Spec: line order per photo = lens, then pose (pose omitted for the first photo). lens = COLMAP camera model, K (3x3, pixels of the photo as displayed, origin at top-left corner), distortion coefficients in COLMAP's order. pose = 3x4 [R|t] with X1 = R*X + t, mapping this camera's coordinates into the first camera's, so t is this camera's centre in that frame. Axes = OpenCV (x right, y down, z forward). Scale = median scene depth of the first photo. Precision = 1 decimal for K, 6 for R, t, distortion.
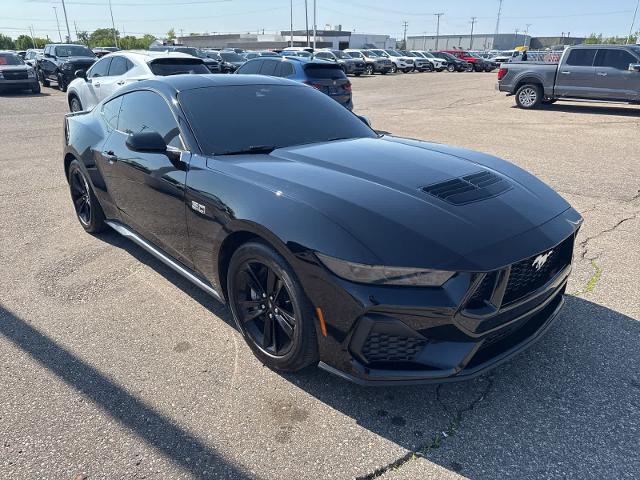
lens RADIAL K [[453.5, 0, 315.3], [0, 453.5, 237.3], [0, 0, 1]] dist [0.020566, -0.023418]
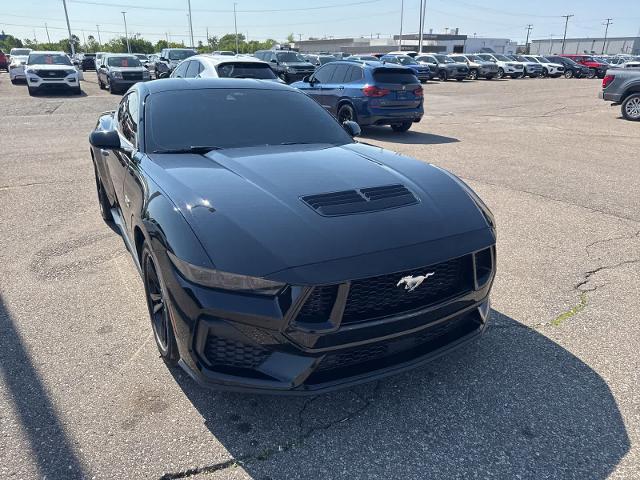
lens RADIAL K [[453.5, 0, 323.6], [0, 453.5, 237.0], [0, 0, 1]] dist [0.020566, -0.023418]
pose [[0.976865, 0.081839, -0.197578, 0.076524], [-0.083463, 0.996511, 0.000111, -0.003935], [0.196898, 0.016382, 0.980287, 0.007702]]
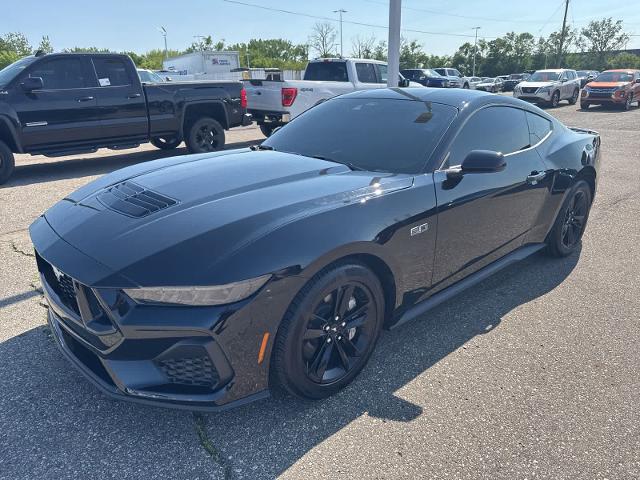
lens RADIAL K [[453.5, 0, 325.3], [0, 453.5, 238.2], [0, 0, 1]] dist [0.020566, -0.023418]
pose [[0.021795, 0.321710, -0.946587, 0.223412], [-0.349390, 0.889563, 0.294285, -0.079923], [0.936724, 0.324314, 0.131790, 0.218403]]
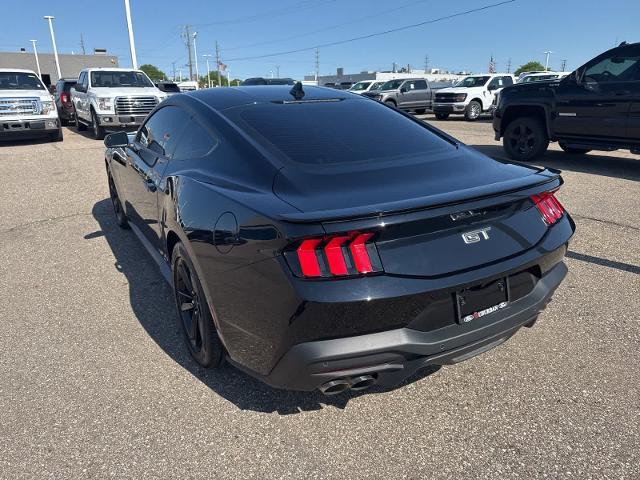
lens RADIAL K [[453.5, 0, 316.2], [0, 453.5, 242.7], [0, 0, 1]] dist [0.020566, -0.023418]
pose [[-0.981919, -0.054701, 0.181227, -0.134291], [0.075475, 0.764833, 0.639792, -0.189855], [-0.173606, 0.641902, -0.746876, 0.512418]]
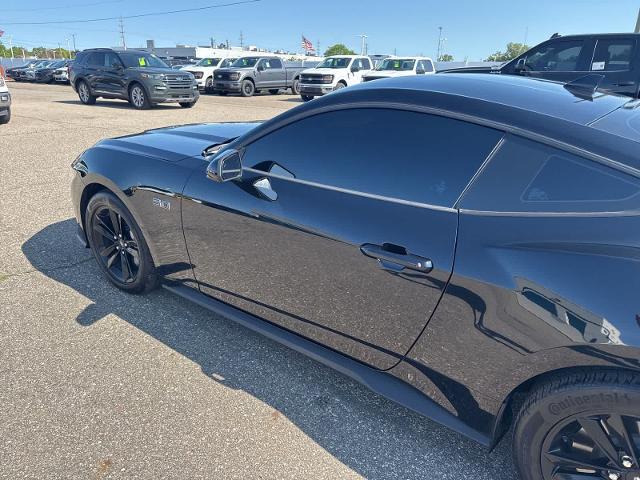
lens RADIAL K [[453.5, 0, 323.5], [0, 453.5, 240.2], [0, 0, 1]] dist [0.020566, -0.023418]
pose [[-0.979171, 0.048357, -0.197194, 0.029002], [-0.097584, 0.739609, 0.665925, -0.158688], [0.178048, 0.671298, -0.719485, 0.425280]]
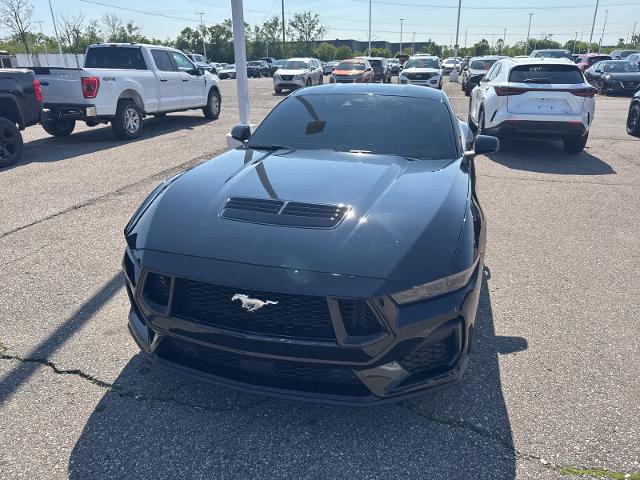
lens RADIAL K [[453.5, 0, 324.1], [0, 453.5, 237.1], [0, 0, 1]] dist [0.020566, -0.023418]
pose [[0.541277, 0.293274, -0.788042, 0.192837], [-0.298983, 0.943083, 0.145612, -0.037880], [0.785893, 0.156795, 0.598153, 0.088338]]
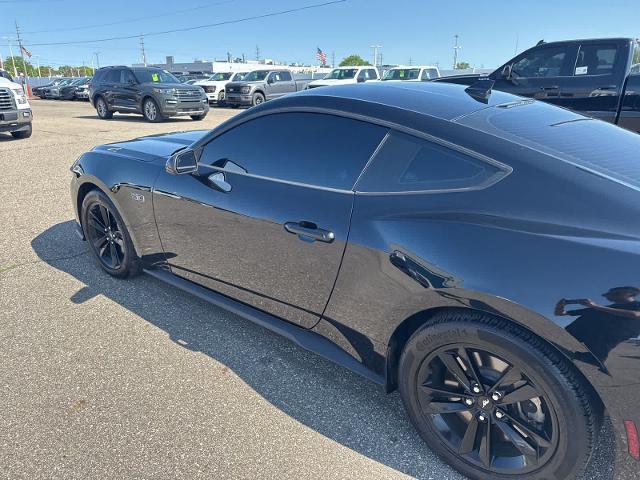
lens RADIAL K [[453.5, 0, 317.1], [0, 453.5, 241.9], [0, 0, 1]] dist [0.020566, -0.023418]
pose [[-0.987655, 0.051267, -0.148019, 0.005744], [-0.059233, 0.752538, 0.655879, -0.171862], [0.145014, 0.656550, -0.740211, 0.457567]]
